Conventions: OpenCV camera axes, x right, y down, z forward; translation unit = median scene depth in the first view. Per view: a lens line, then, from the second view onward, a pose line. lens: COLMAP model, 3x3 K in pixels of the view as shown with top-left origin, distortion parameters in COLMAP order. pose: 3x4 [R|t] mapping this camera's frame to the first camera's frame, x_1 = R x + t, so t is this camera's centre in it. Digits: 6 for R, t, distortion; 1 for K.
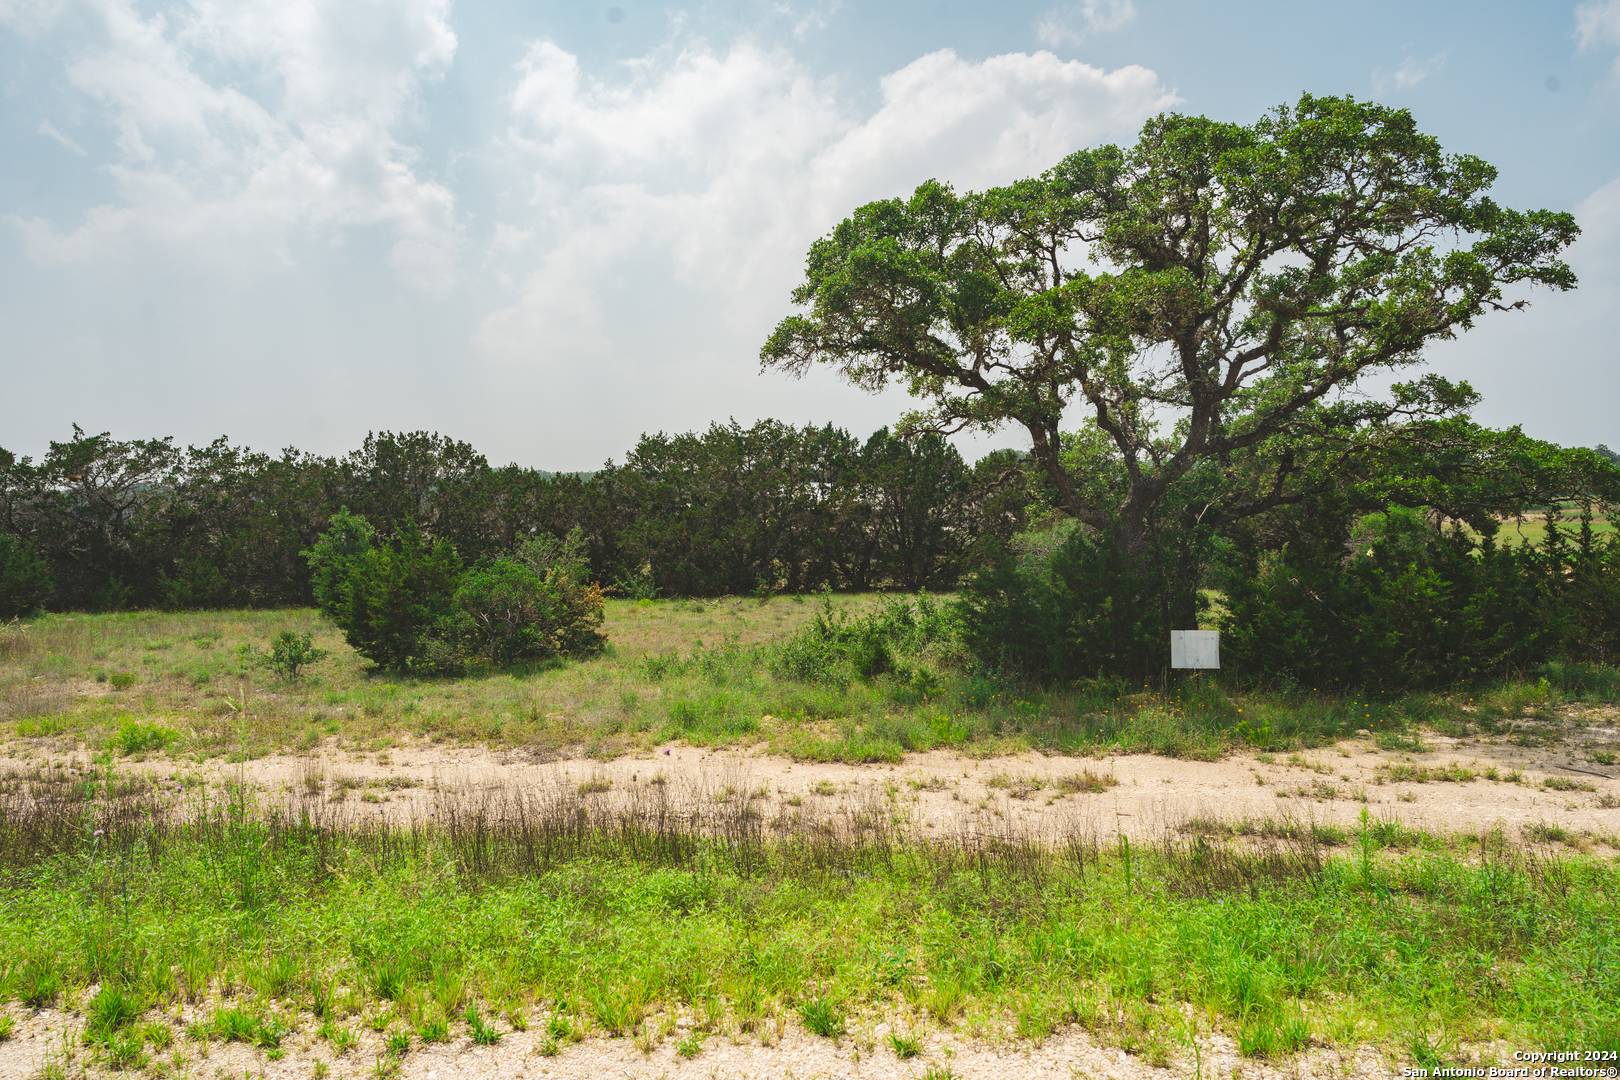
lens RADIAL K [[1063.1, 0, 810.0], [0, 1063.1, 537.5], [0, 0, 1]] dist [-0.000321, 0.005239]
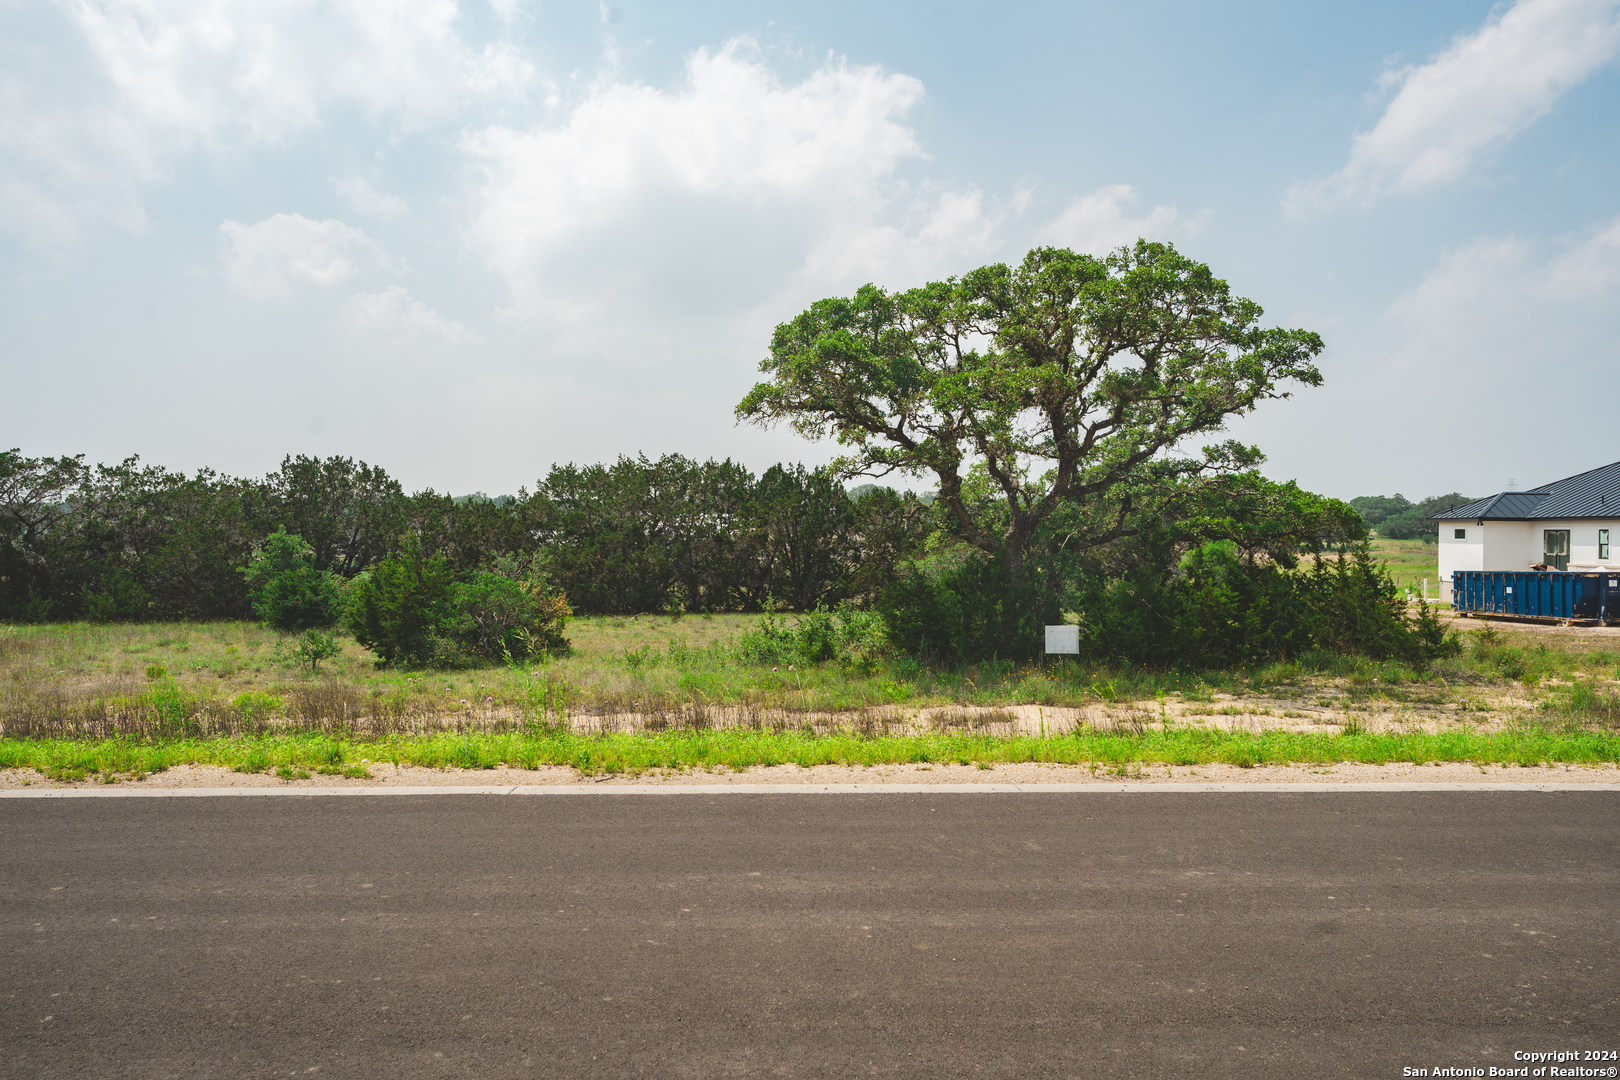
lens RADIAL K [[1063.1, 0, 804.6], [0, 1063.1, 538.8], [0, 0, 1]] dist [-0.000321, 0.005239]
pose [[0.991733, 0.017742, 0.127085, -0.111699], [-0.014058, 0.999456, -0.029820, 0.016770], [-0.127545, 0.027787, 0.991443, -0.249429]]
